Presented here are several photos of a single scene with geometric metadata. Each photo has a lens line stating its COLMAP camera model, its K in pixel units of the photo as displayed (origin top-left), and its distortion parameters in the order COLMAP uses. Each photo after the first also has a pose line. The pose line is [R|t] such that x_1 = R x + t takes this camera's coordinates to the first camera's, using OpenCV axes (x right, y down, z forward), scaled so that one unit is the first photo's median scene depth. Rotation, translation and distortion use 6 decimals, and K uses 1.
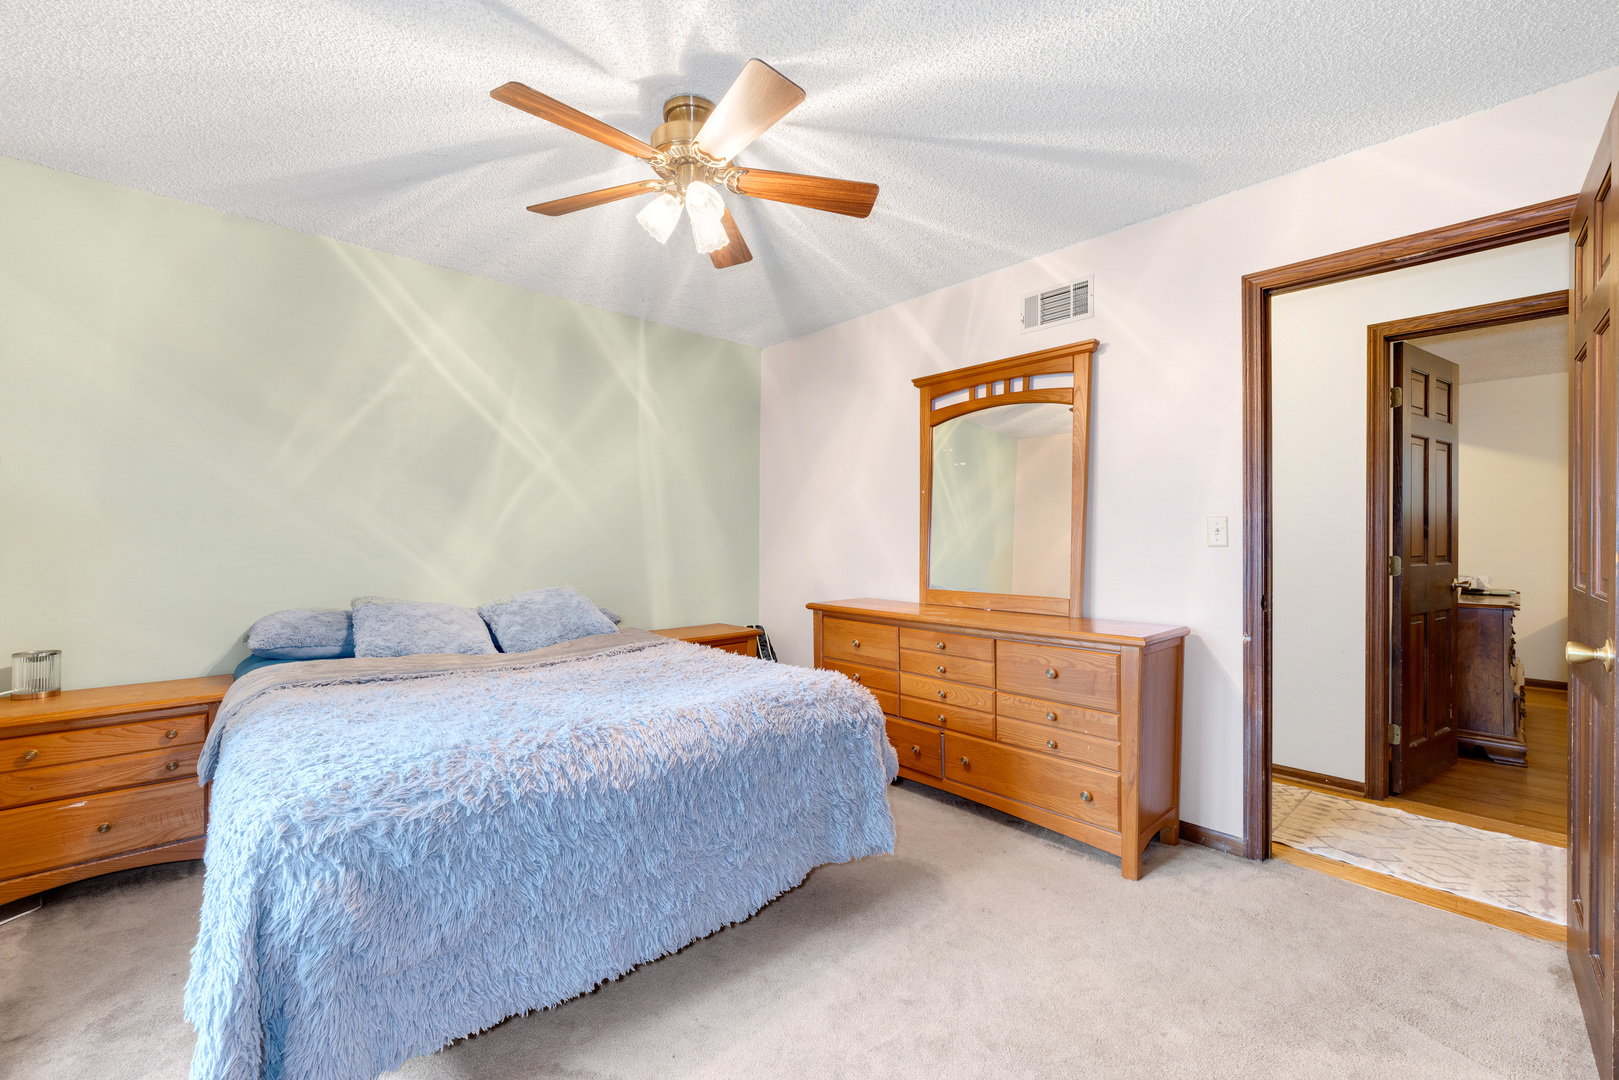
lens RADIAL K [[669.6, 0, 808.2], [0, 669.6, 527.6], [0, 0, 1]] dist [0.018474, -0.014000]
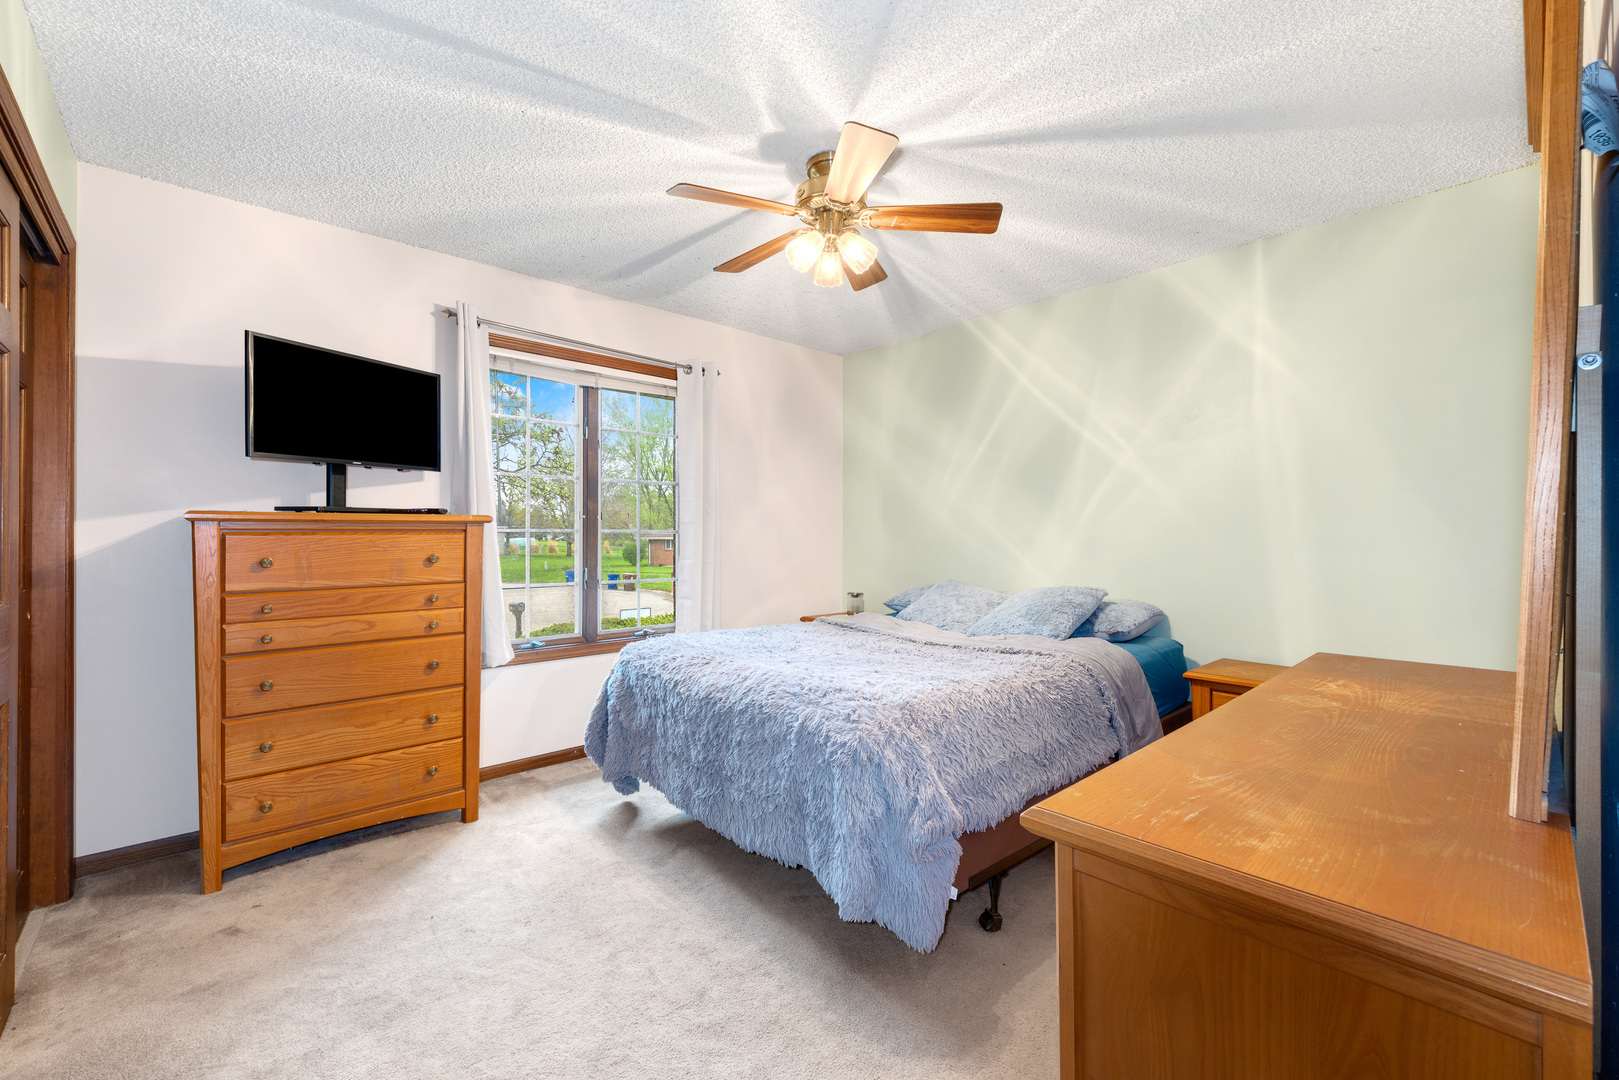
lens RADIAL K [[669.6, 0, 808.2], [0, 669.6, 527.6], [0, 0, 1]] dist [0.018474, -0.014000]
pose [[-0.023374, -0.015681, -0.999604, 0.592081], [0.019199, 0.999686, -0.016131, 0.011009], [0.999542, -0.019568, -0.023066, 0.605449]]
